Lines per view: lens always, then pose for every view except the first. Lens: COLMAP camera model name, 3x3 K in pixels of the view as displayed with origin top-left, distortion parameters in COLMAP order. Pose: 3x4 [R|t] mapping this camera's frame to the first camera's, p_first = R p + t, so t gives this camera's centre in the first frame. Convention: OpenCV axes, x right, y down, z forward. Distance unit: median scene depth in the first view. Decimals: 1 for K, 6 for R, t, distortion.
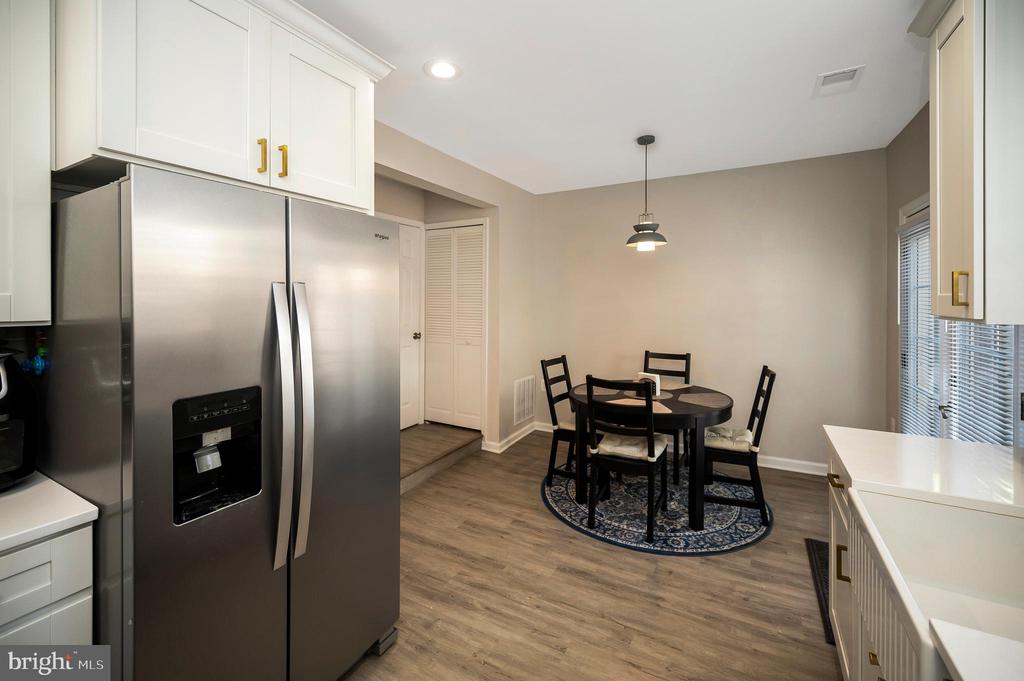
lens RADIAL K [[422.1, 0, 511.7], [0, 422.1, 328.9], [0, 0, 1]] dist [0.001034, 0.000302]
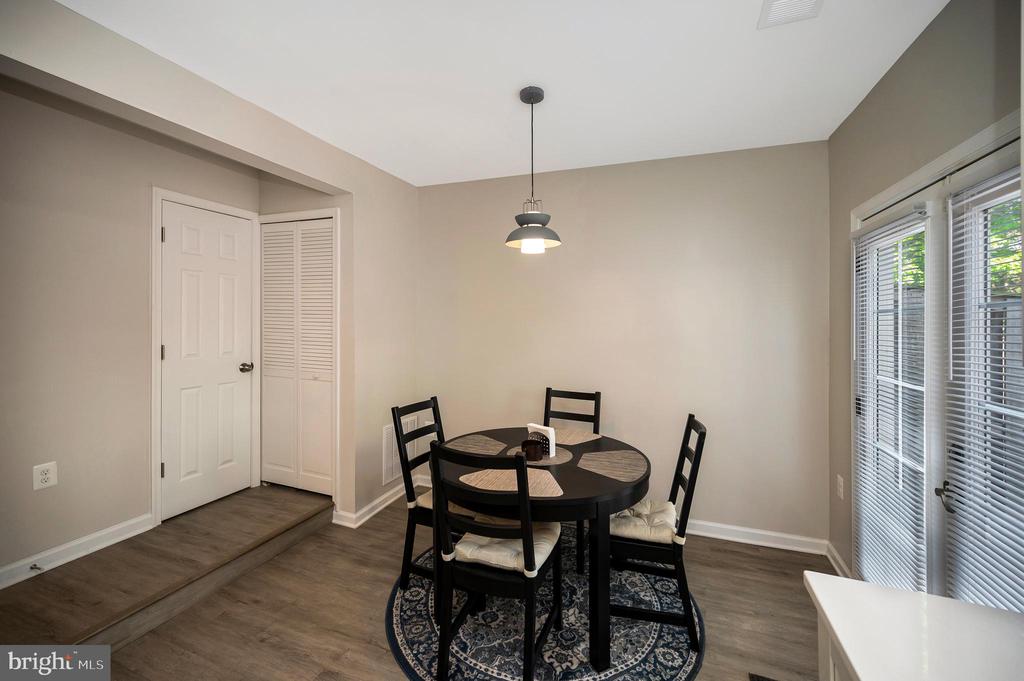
lens RADIAL K [[410.8, 0, 514.5], [0, 410.8, 333.7], [0, 0, 1]] dist [-0.001604, -0.000114]
pose [[0.988368, 0.010915, 0.151691, 0.172402], [-0.005260, 0.999278, -0.037634, -0.023293], [-0.151993, 0.036398, 0.987711, 0.311259]]
